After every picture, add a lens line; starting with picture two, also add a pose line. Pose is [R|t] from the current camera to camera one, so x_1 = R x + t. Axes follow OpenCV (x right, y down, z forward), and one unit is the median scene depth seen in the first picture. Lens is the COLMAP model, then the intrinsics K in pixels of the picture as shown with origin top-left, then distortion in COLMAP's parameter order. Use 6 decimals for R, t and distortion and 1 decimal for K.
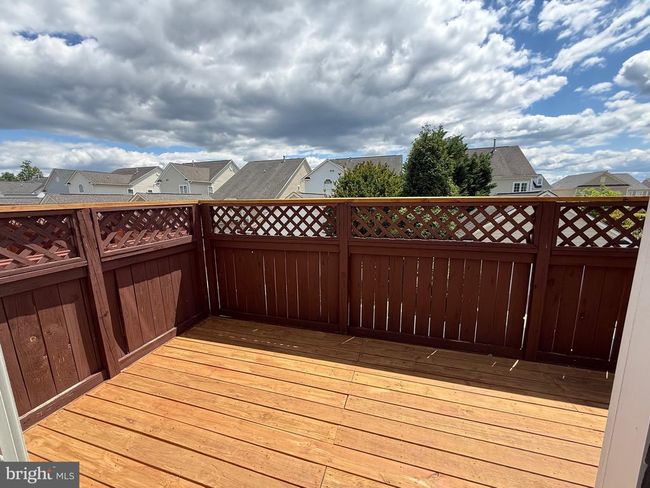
lens RADIAL K [[259.4, 0, 326.5], [0, 259.4, 245.0], [0, 0, 1]] dist [0.001572, -0.000055]
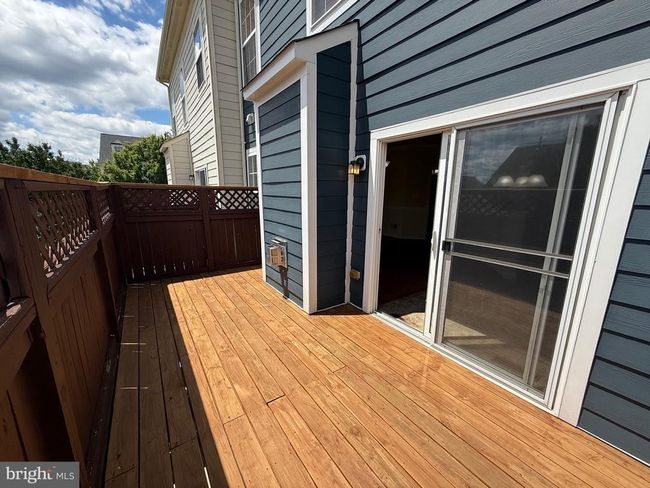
lens RADIAL K [[259.4, 0, 325.0], [0, 259.4, 244.8], [0, 0, 1]] dist [0.001572, -0.000055]
pose [[-0.783819, -0.122528, 0.608781, -0.551070], [0.112668, 0.936011, 0.333451, -0.205280], [-0.610683, 0.329955, -0.719858, 1.353344]]
